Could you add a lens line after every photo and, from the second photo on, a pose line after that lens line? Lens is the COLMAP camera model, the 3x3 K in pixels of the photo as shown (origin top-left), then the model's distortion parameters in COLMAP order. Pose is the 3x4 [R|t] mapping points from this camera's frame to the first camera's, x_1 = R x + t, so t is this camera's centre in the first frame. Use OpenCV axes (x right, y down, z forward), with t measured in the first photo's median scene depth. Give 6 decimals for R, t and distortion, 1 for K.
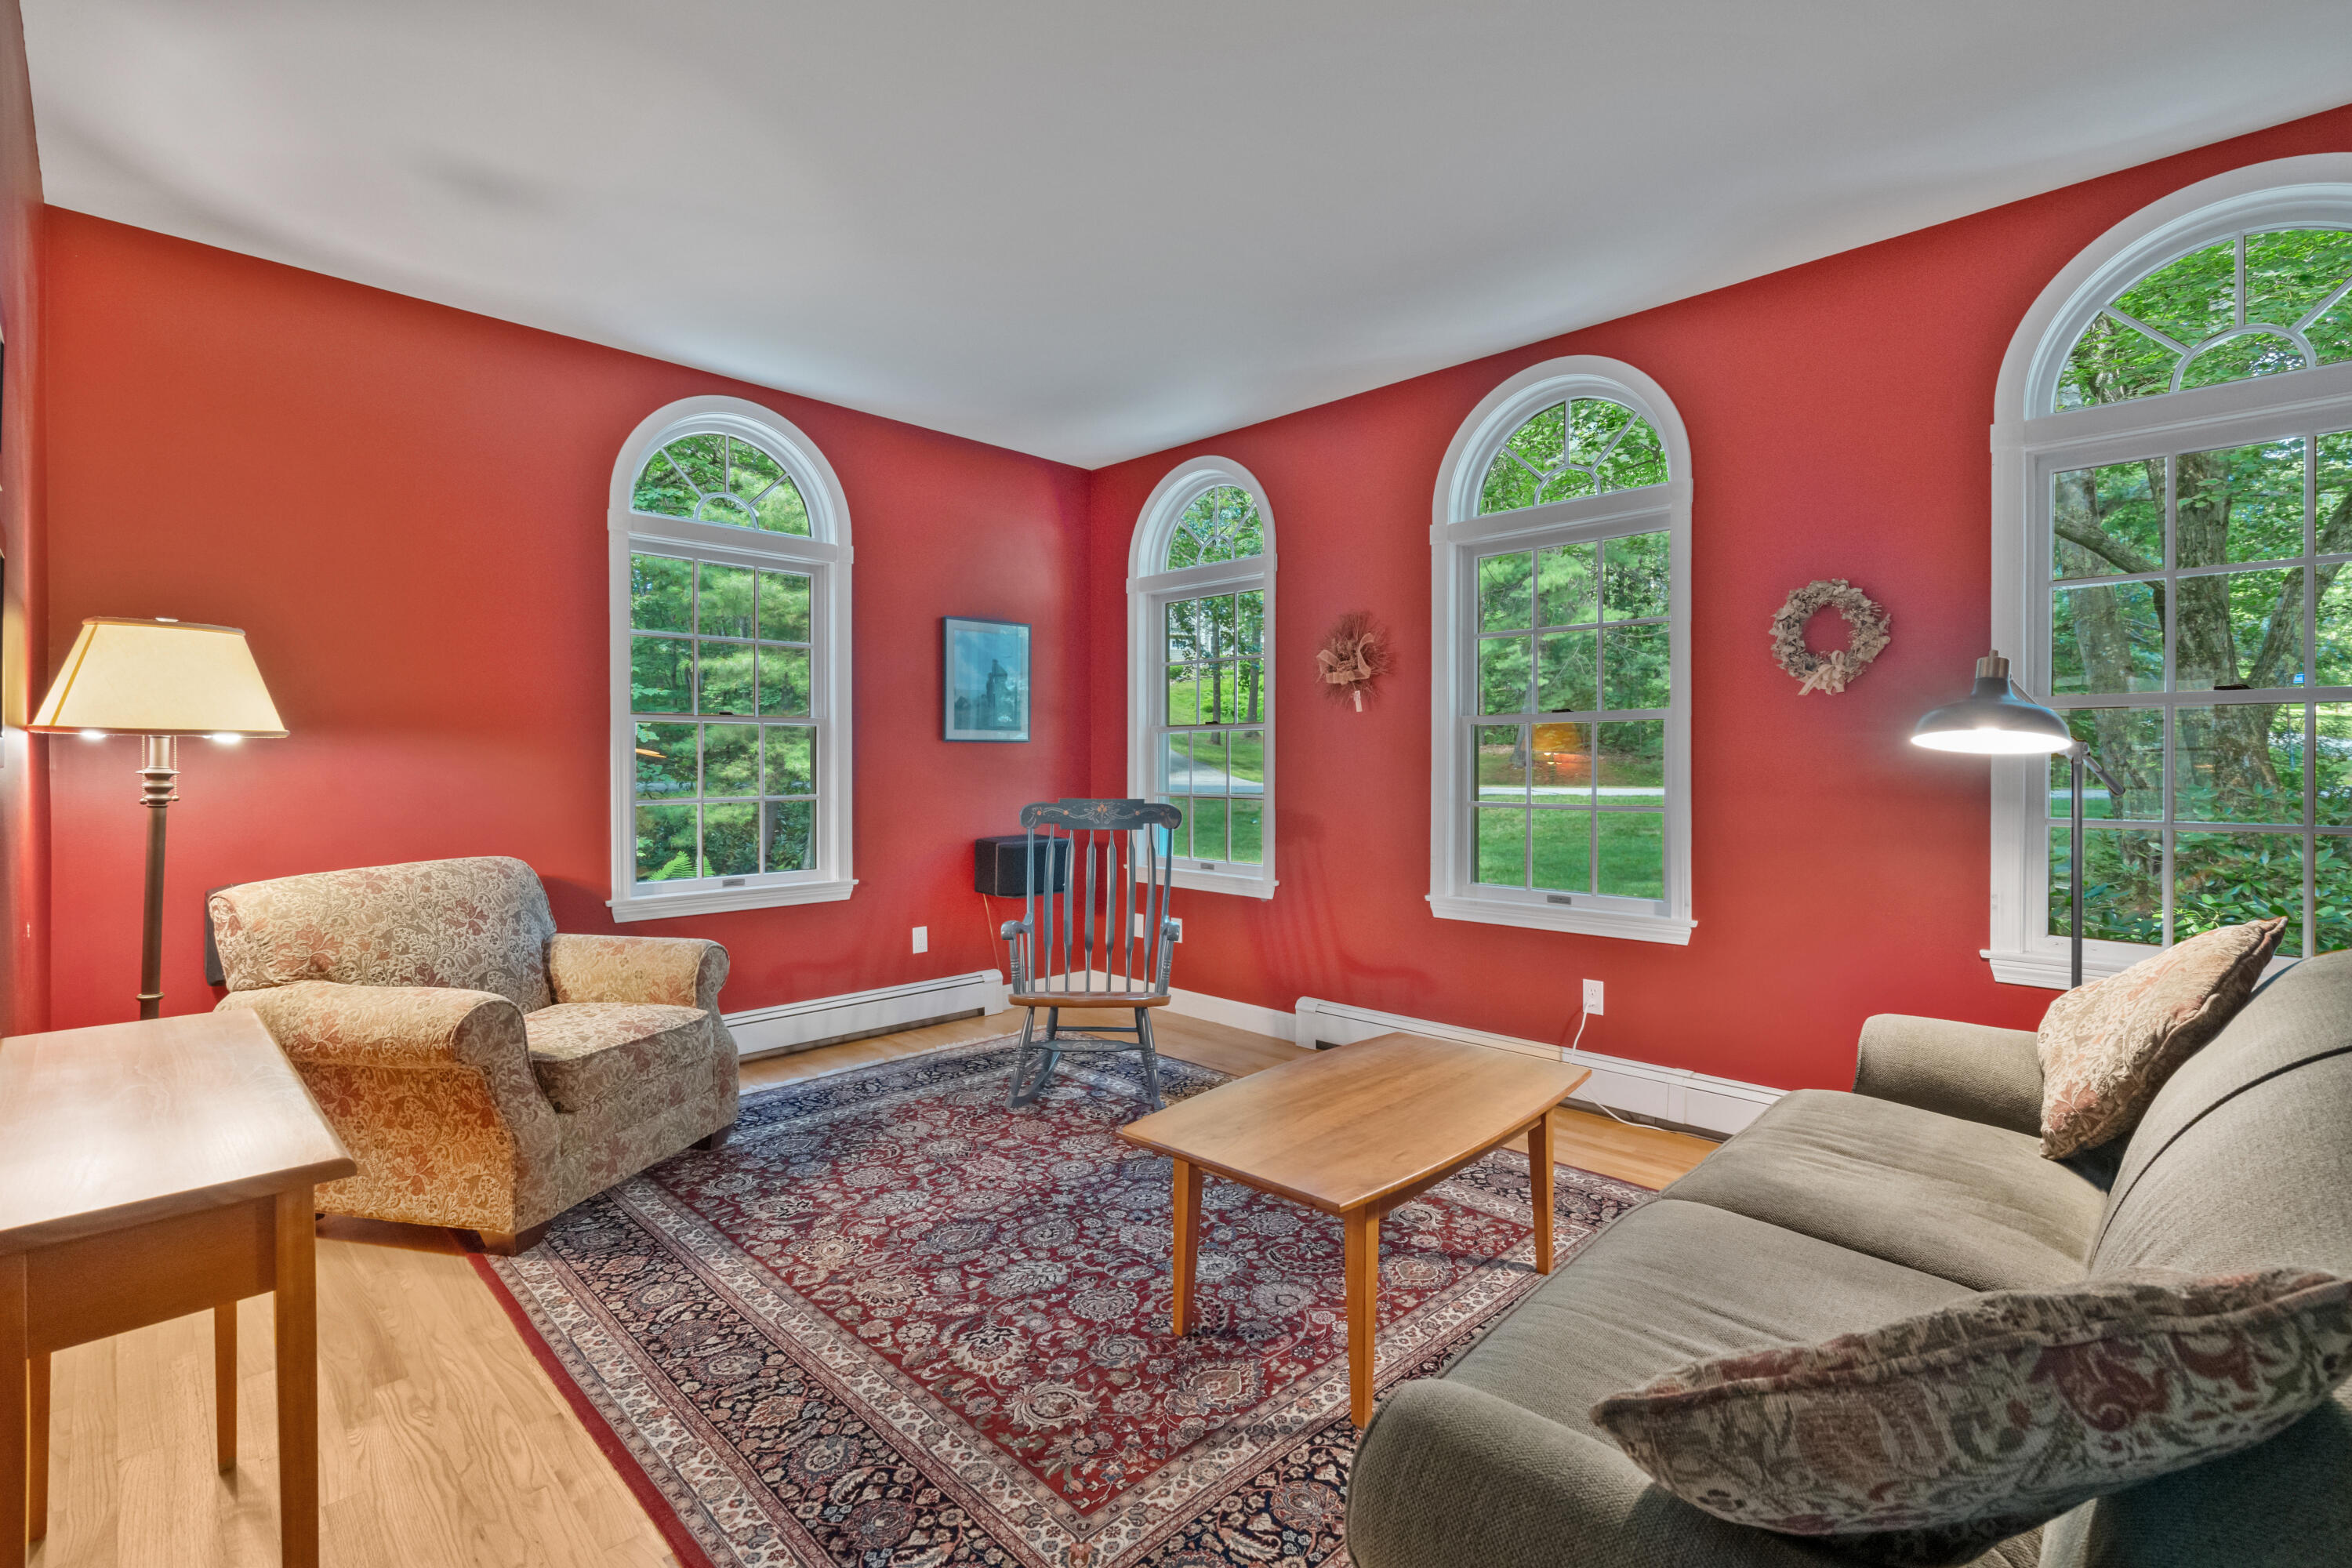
lens RADIAL K [[1063.4, 0, 1182.3], [0, 1063.4, 774.4], [0, 0, 1]] dist [0.000331, 0.000284]
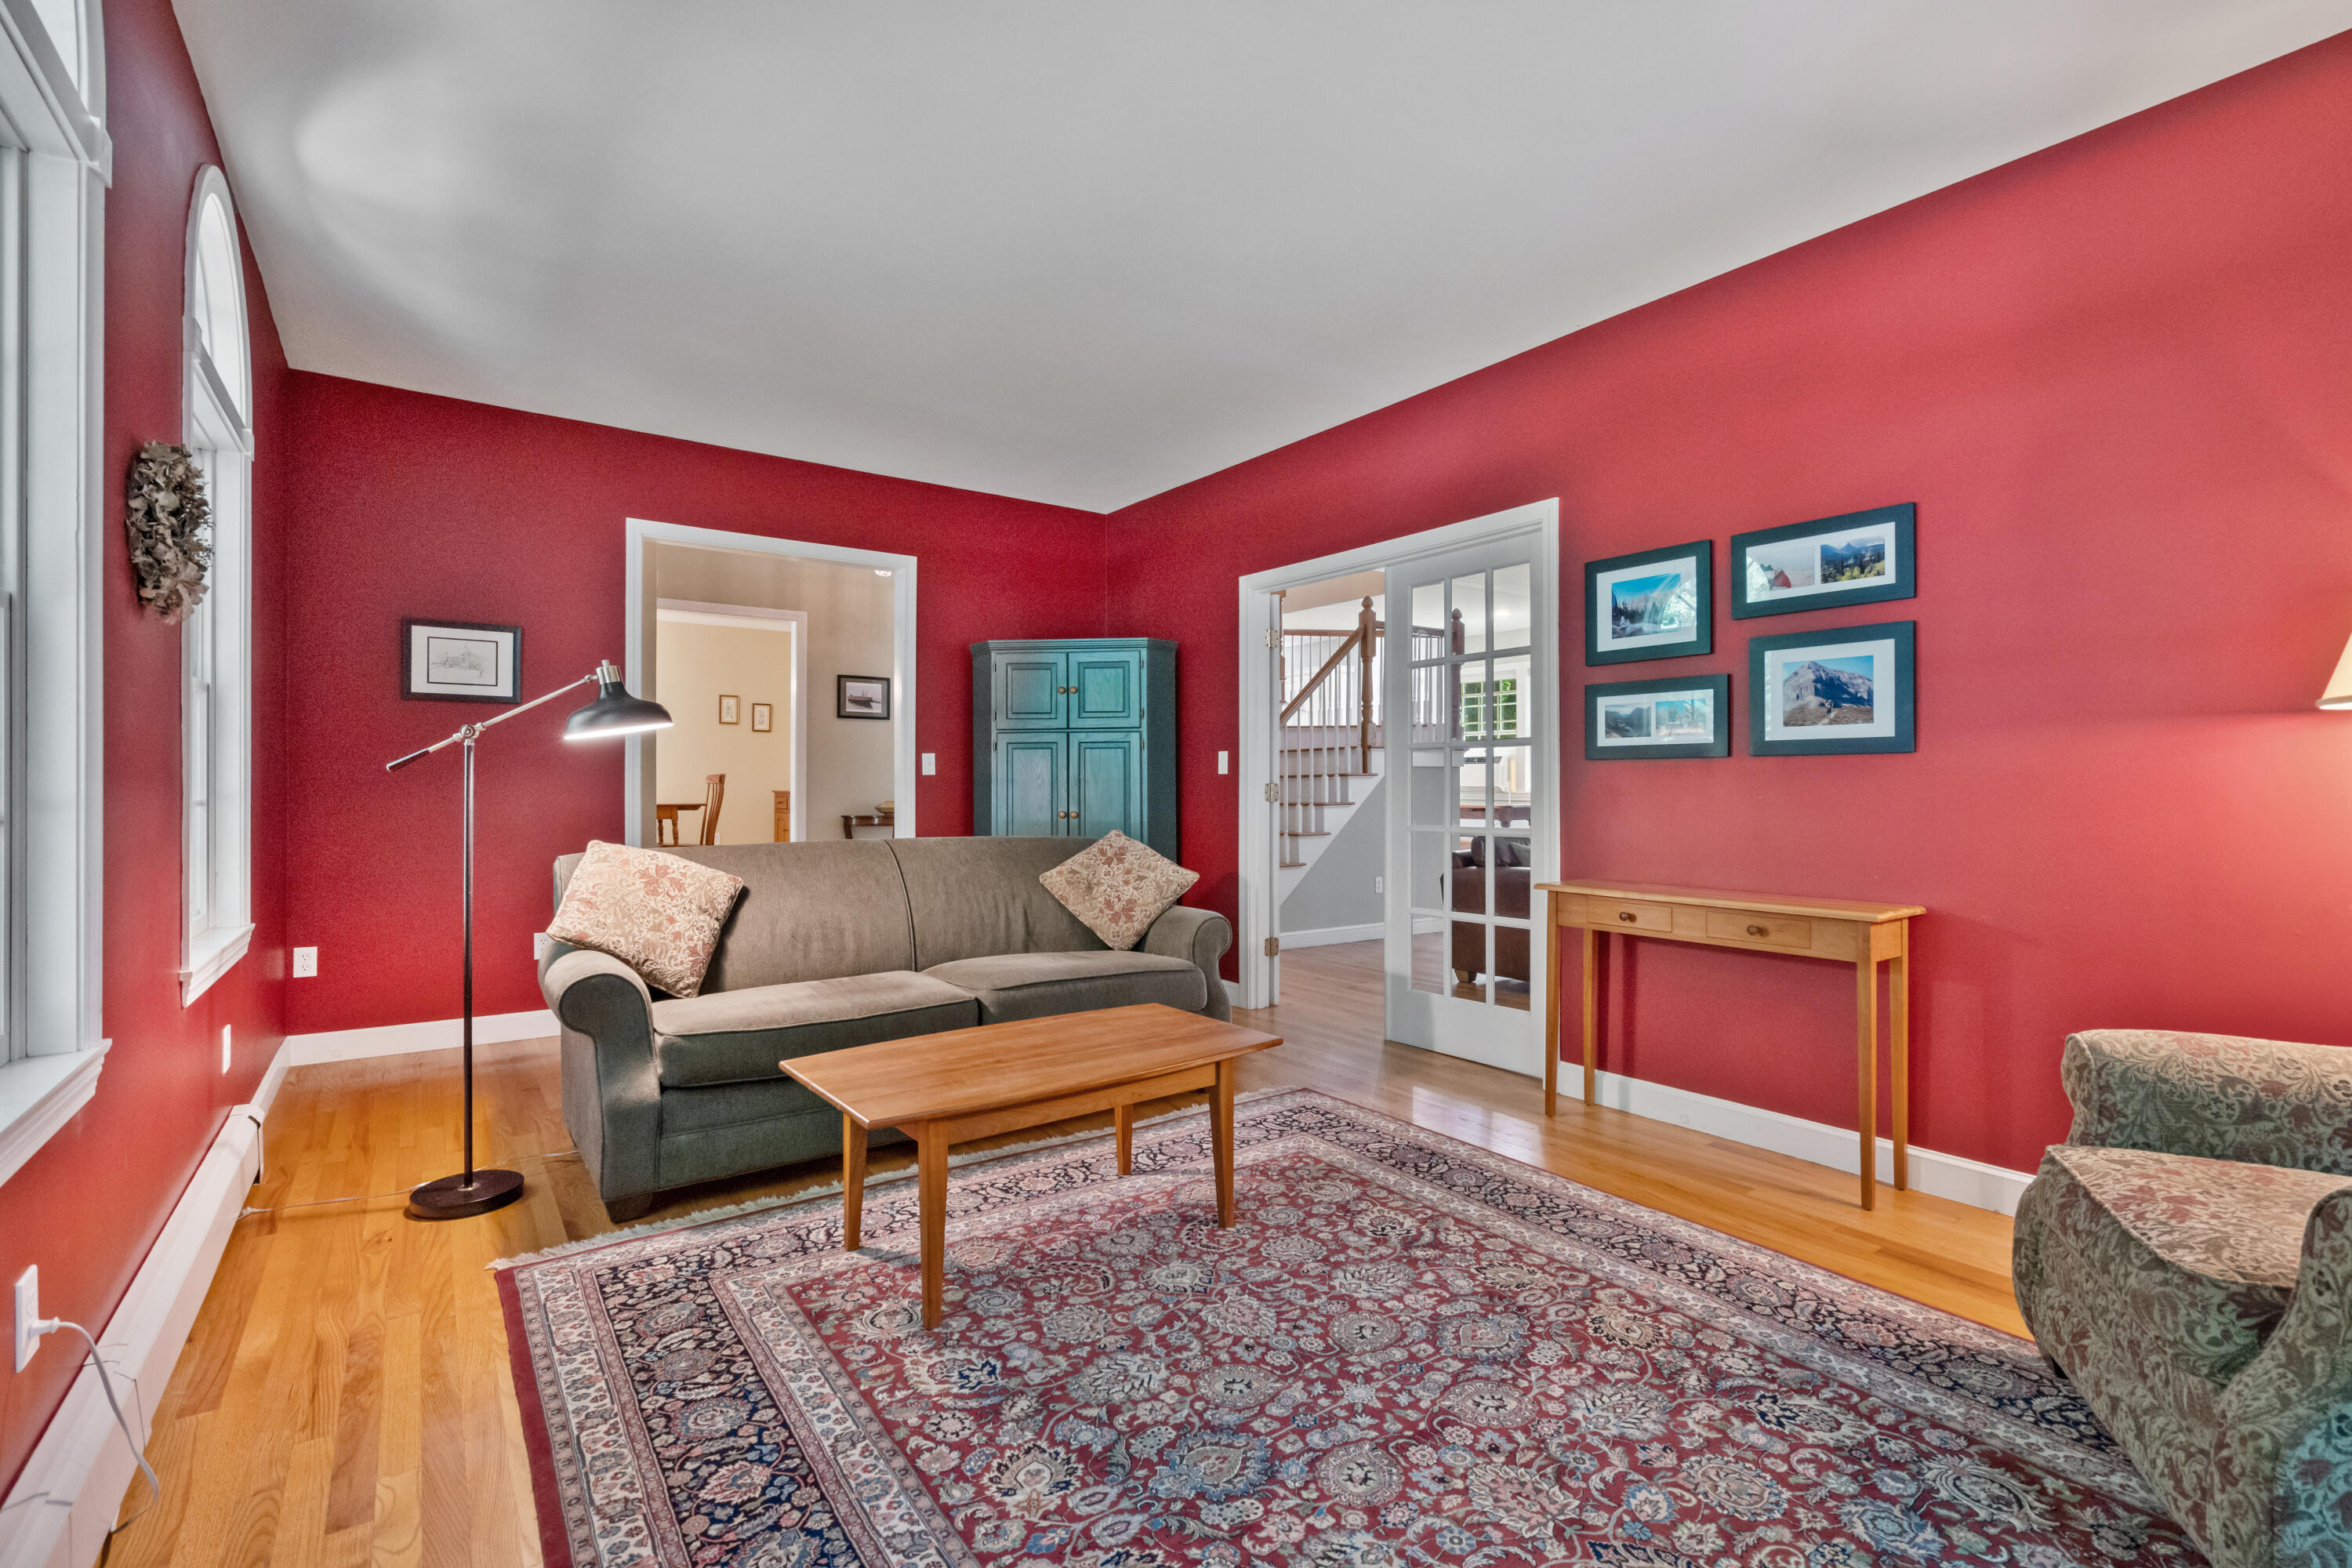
lens RADIAL K [[1063.4, 0, 1182.3], [0, 1063.4, 774.4], [0, 0, 1]] dist [0.000331, 0.000284]
pose [[-0.986471, -0.001165, 0.163933, -0.125634], [-0.000574, 0.999993, 0.003652, 0.017436], [-0.163936, 0.003508, -0.986465, 1.879019]]
